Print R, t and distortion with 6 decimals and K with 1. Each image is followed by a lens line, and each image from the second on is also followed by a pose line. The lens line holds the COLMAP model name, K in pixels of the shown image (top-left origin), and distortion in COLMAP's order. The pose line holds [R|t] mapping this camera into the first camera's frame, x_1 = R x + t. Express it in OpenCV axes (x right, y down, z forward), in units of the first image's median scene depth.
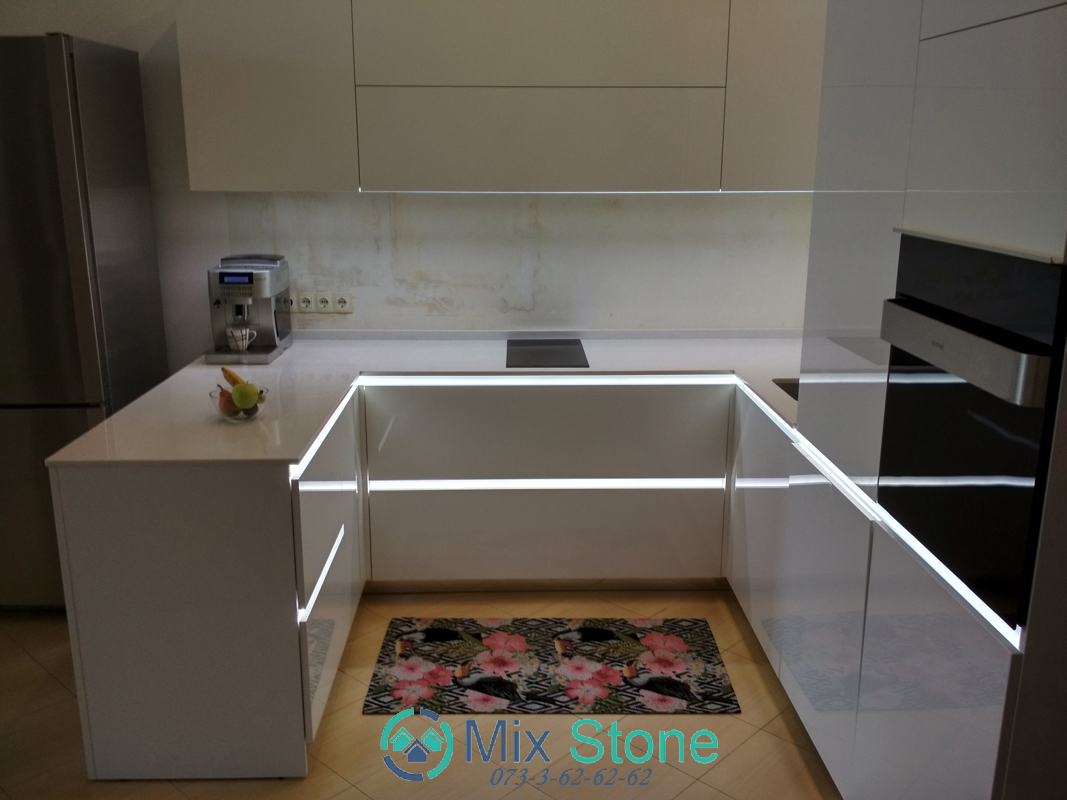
lens RADIAL K [[961.7, 0, 529.1], [0, 961.7, 398.6], [0, 0, 1]] dist [0.152852, -0.366720]
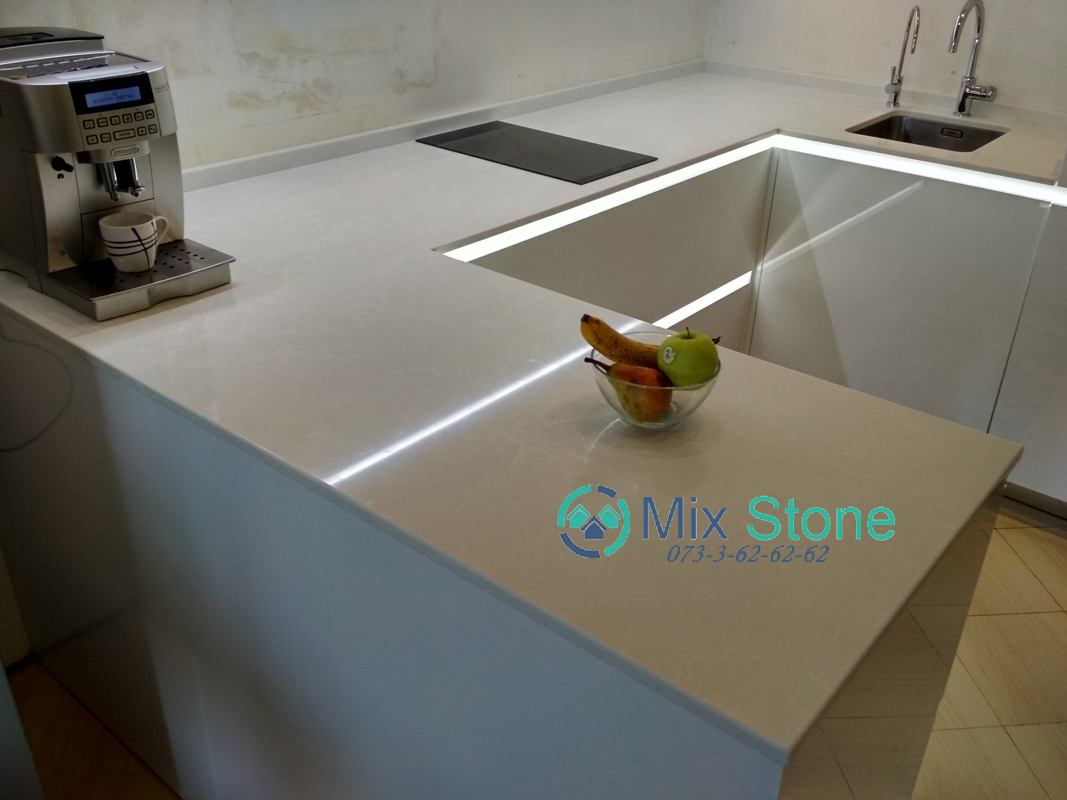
lens RADIAL K [[961.7, 0, 529.1], [0, 961.7, 398.6], [0, 0, 1]] dist [0.152852, -0.366720]
pose [[0.658348, -0.345565, 0.668702, -0.488533], [0.160930, 0.932466, 0.323433, -0.106934], [-0.735309, -0.105317, 0.669499, 0.586059]]
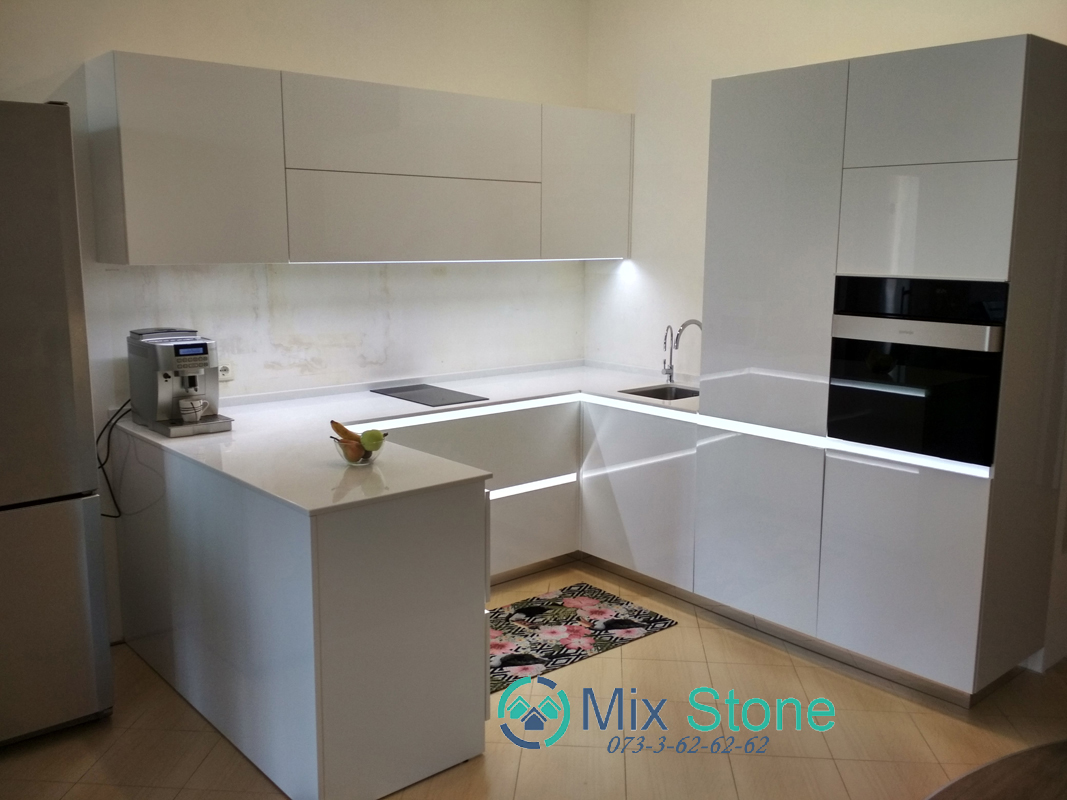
lens RADIAL K [[961.7, 0, 529.1], [0, 961.7, 398.6], [0, 0, 1]] dist [0.152852, -0.366720]
pose [[0.775424, -0.104868, 0.622672, -0.650510], [0.151340, 0.988236, -0.022031, 0.001345], [-0.613037, 0.111318, 0.782173, 0.003350]]
